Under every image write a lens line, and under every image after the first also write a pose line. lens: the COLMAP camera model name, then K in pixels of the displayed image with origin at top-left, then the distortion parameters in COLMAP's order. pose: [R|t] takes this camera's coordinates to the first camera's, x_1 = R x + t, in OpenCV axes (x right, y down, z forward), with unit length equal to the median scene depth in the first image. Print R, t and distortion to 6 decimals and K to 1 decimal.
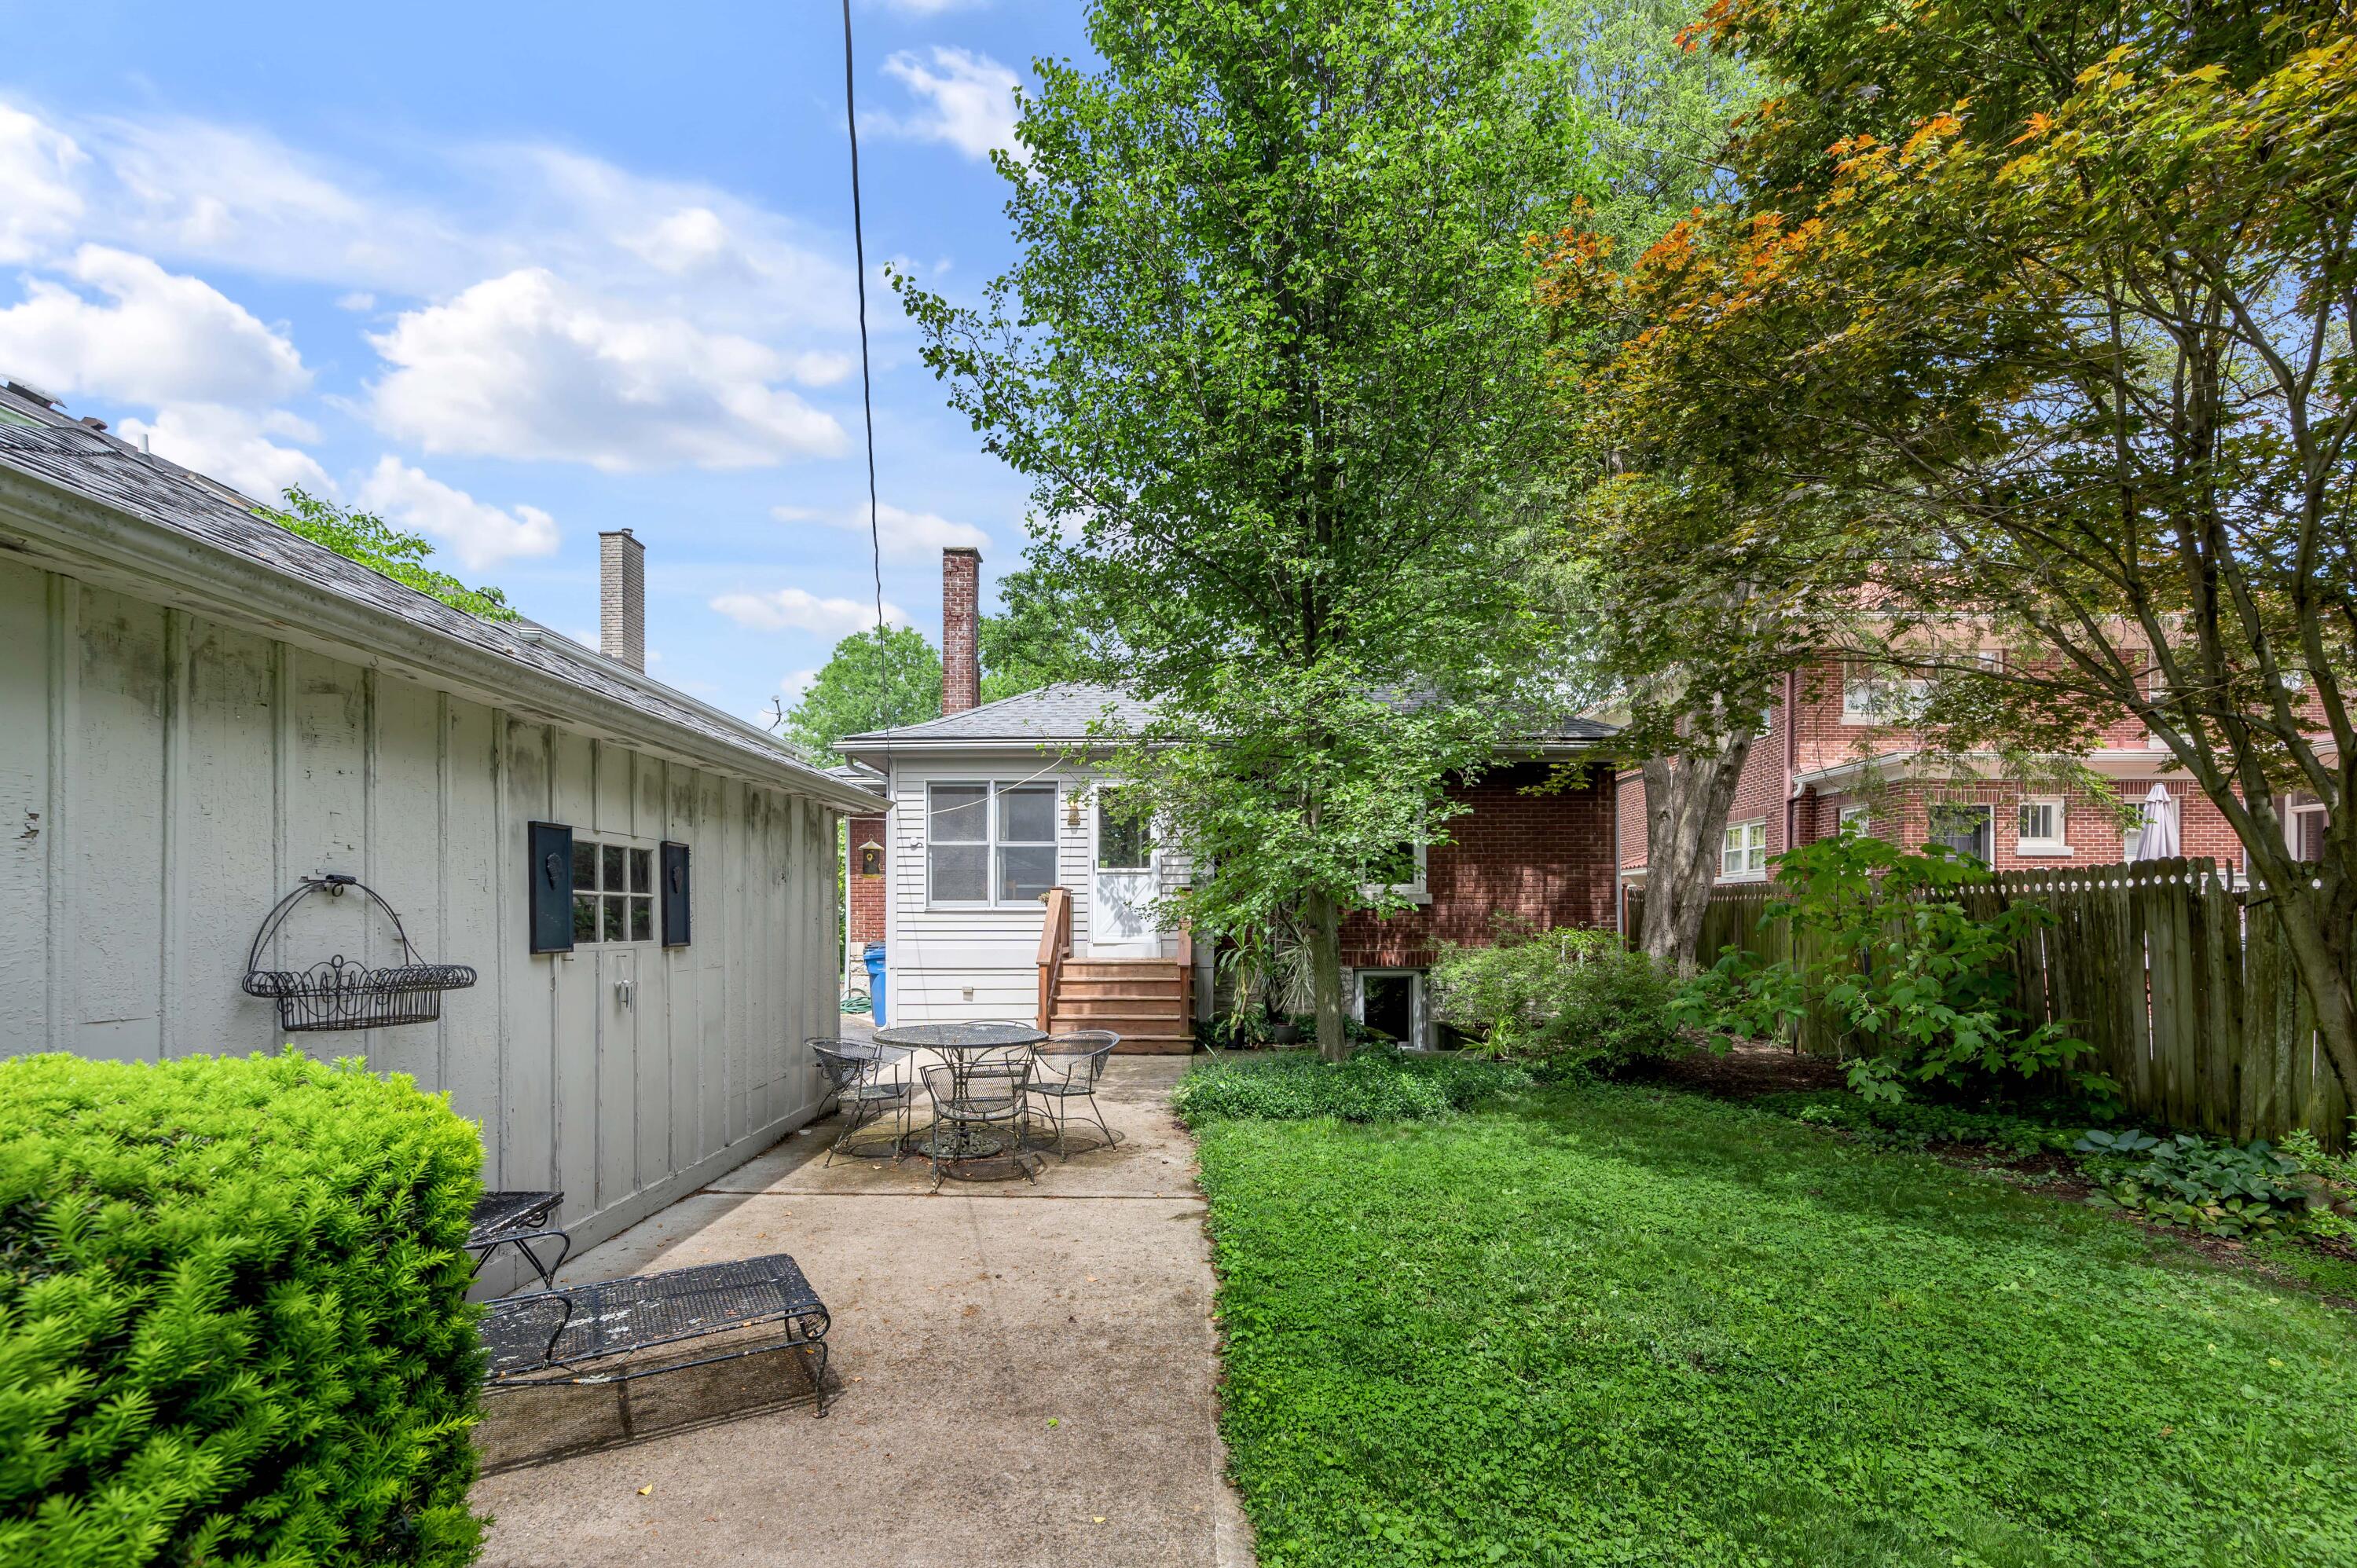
lens RADIAL K [[966.8, 0, 1155.5], [0, 966.8, 880.2], [0, 0, 1]] dist [-0.000445, -0.000001]
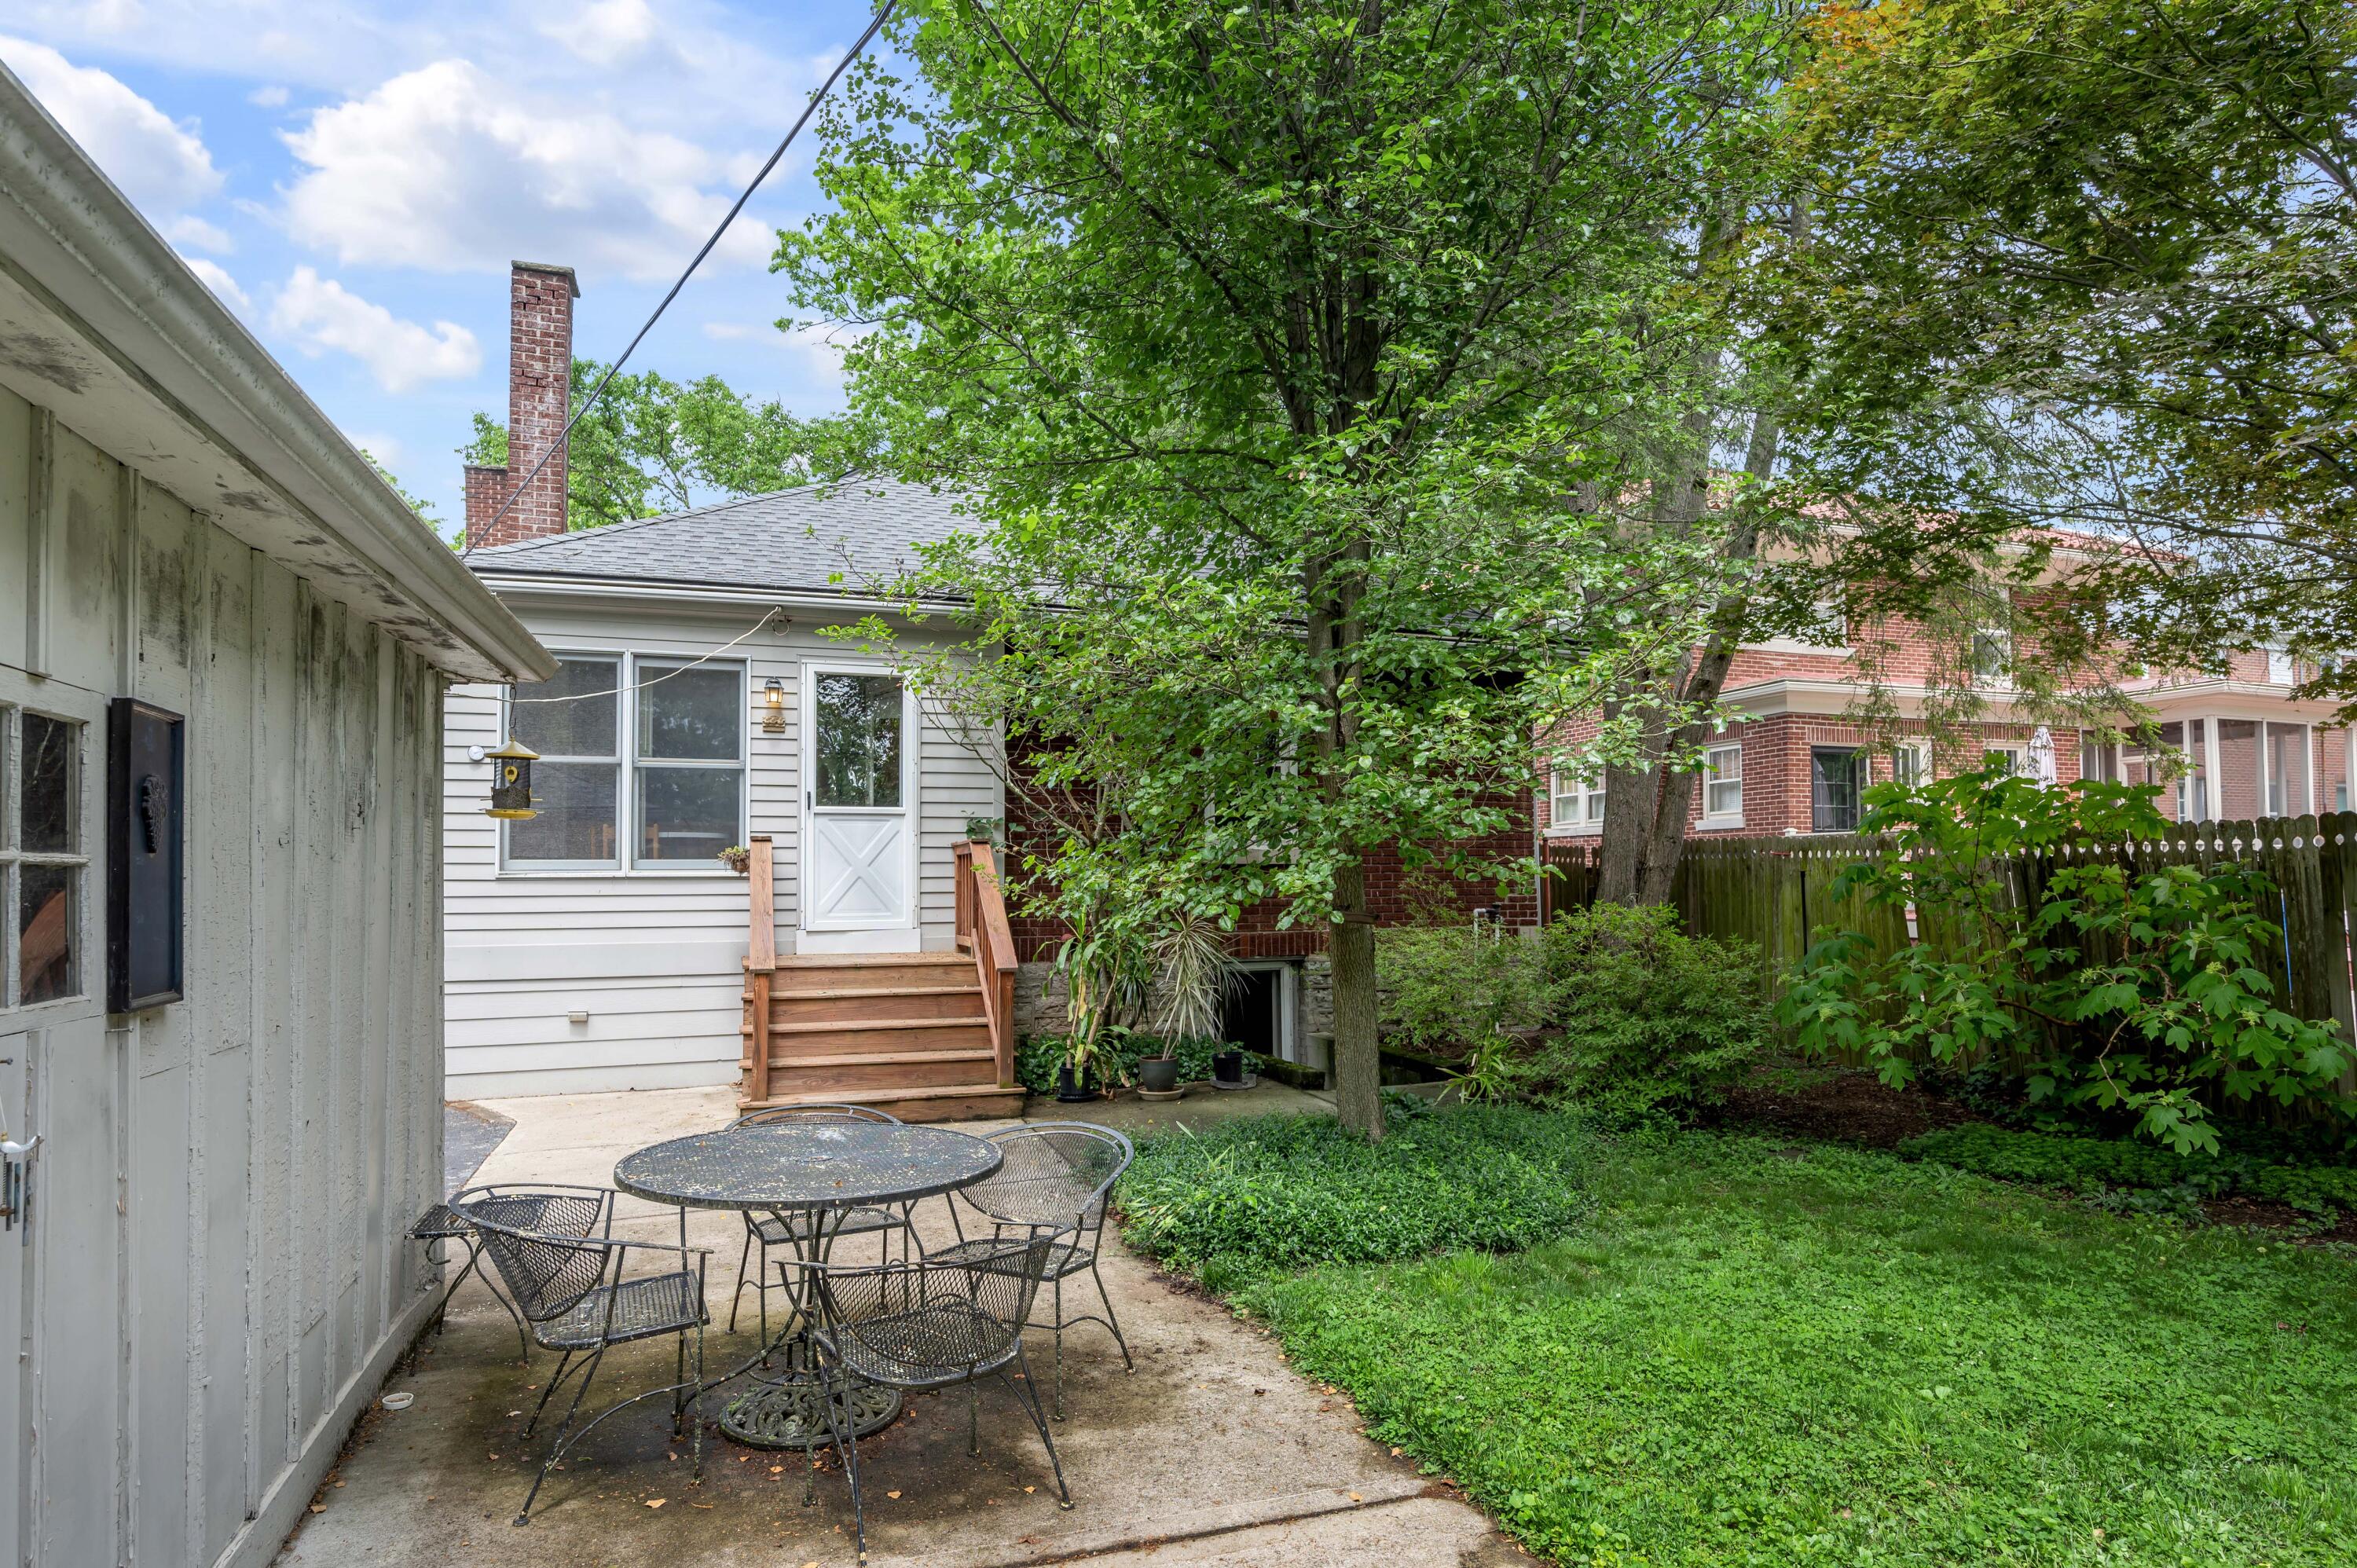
lens RADIAL K [[1292.9, 0, 1176.2], [0, 1292.9, 794.9], [0, 0, 1]] dist [-0.013727, 0.000029]
pose [[0.944353, 0.016970, 0.328496, -0.128520], [-0.008438, 0.999589, -0.027380, 0.001061], [-0.328825, 0.023084, 0.944109, 0.190997]]
